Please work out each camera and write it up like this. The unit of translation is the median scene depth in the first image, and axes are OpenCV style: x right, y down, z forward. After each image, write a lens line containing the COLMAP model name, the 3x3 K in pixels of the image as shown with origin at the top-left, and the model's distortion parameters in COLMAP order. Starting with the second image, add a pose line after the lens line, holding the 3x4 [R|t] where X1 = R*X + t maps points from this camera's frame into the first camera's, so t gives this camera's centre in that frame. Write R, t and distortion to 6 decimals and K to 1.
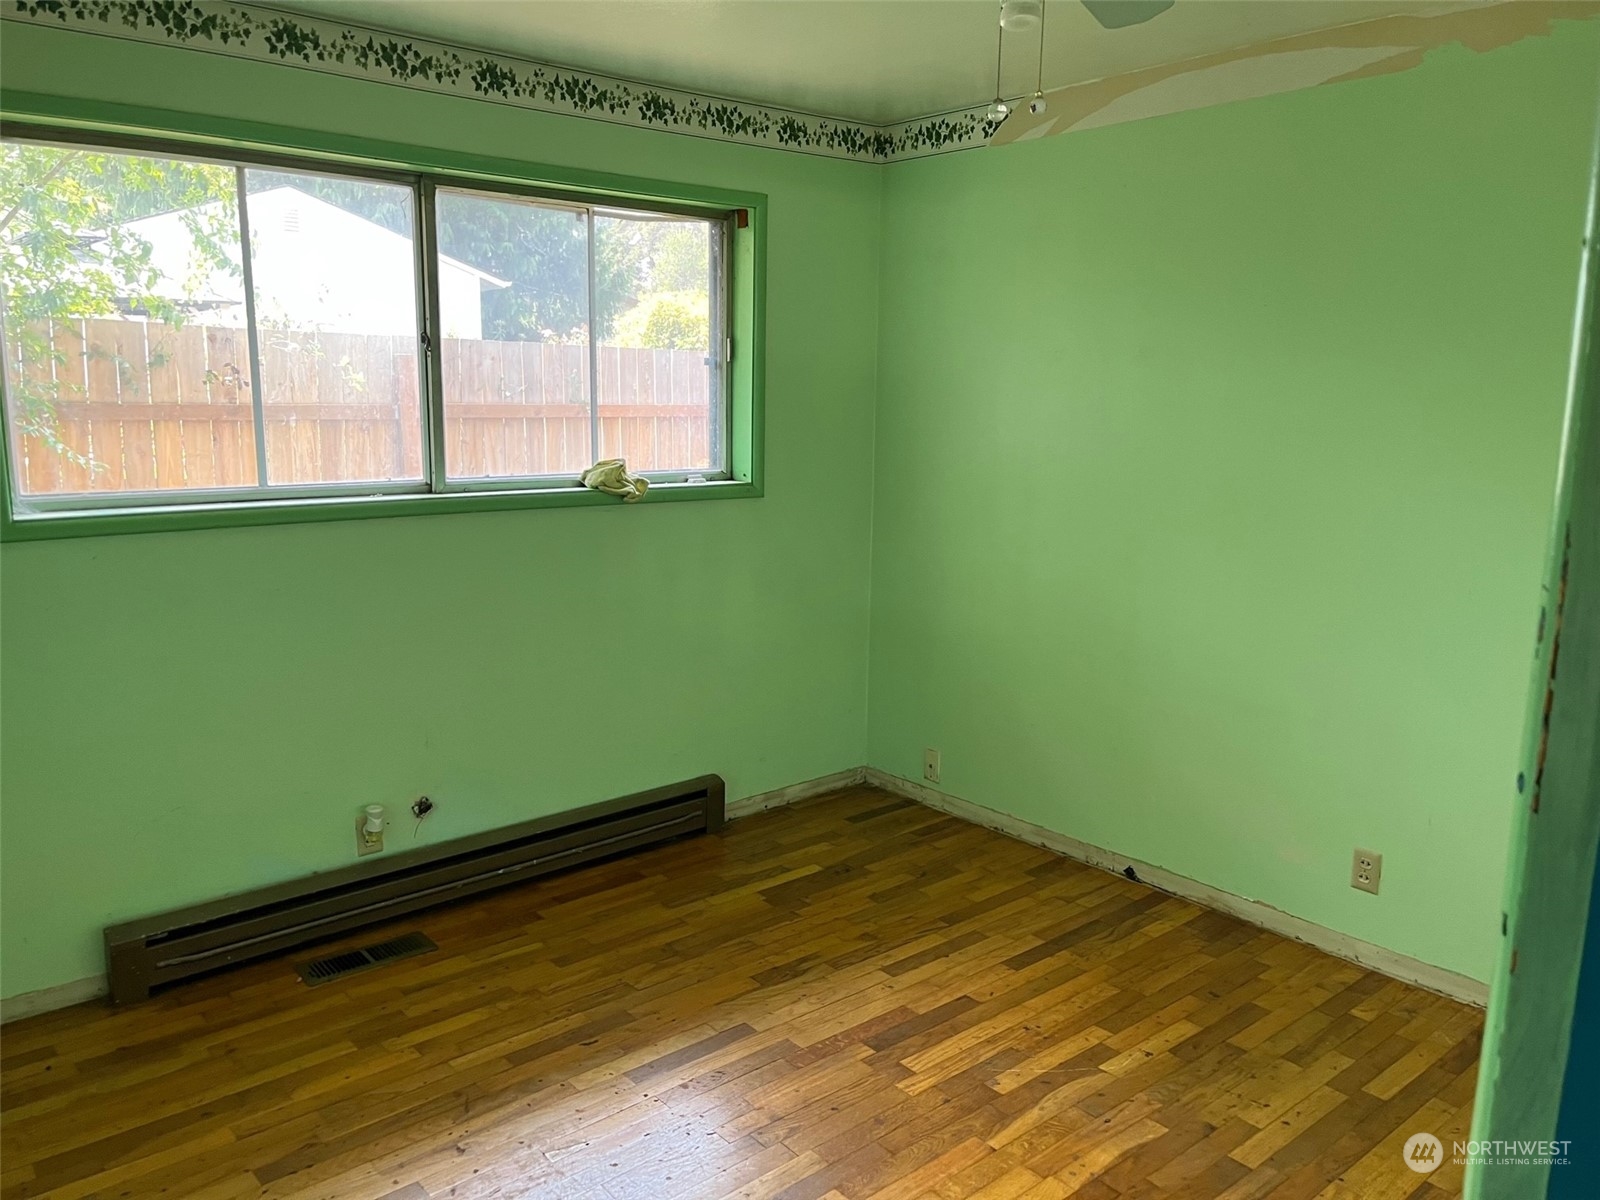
lens RADIAL K [[1211.0, 0, 788.0], [0, 1211.0, 599.4], [0, 0, 1]] dist [0.054984, -0.043253]
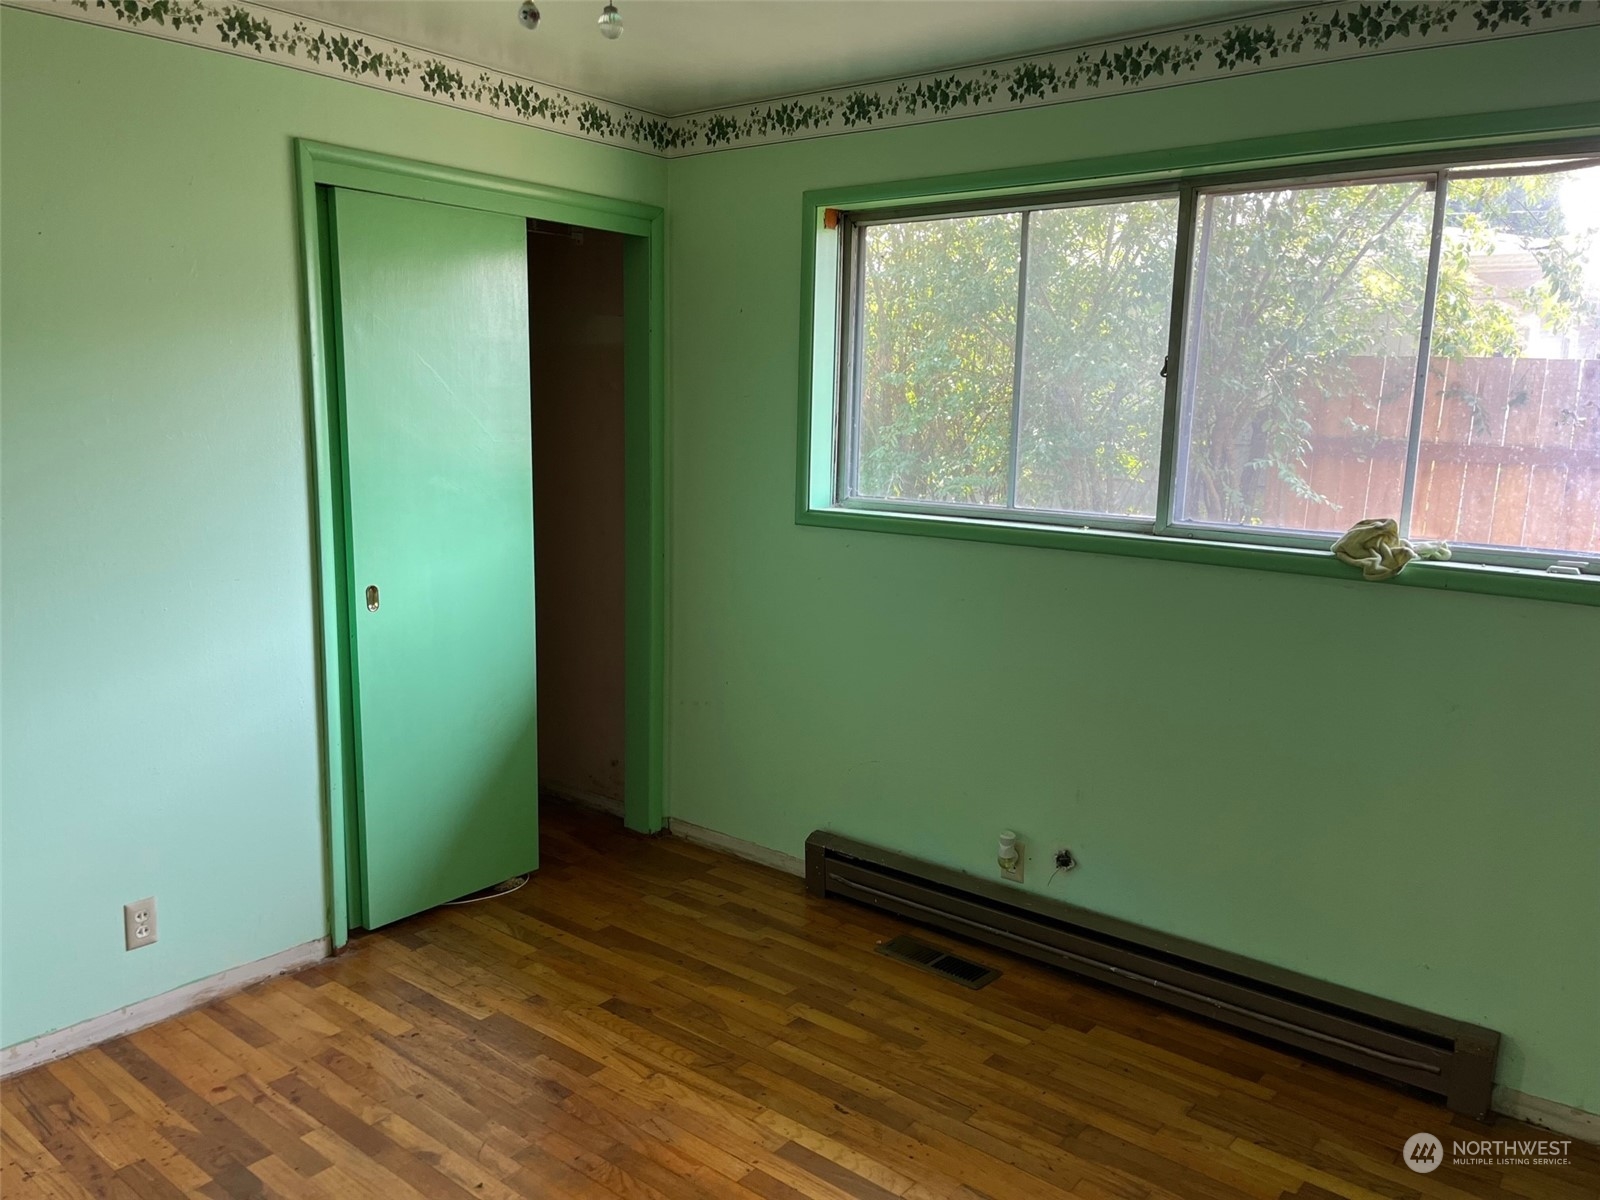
lens RADIAL K [[1211.0, 0, 790.9], [0, 1211.0, 605.5], [0, 0, 1]] dist [0.054984, -0.043253]
pose [[0.183150, 0.154521, -0.970865, 0.573720], [-0.189867, 0.974536, 0.119288, -0.098405], [0.964576, 0.162487, 0.207824, 0.598417]]
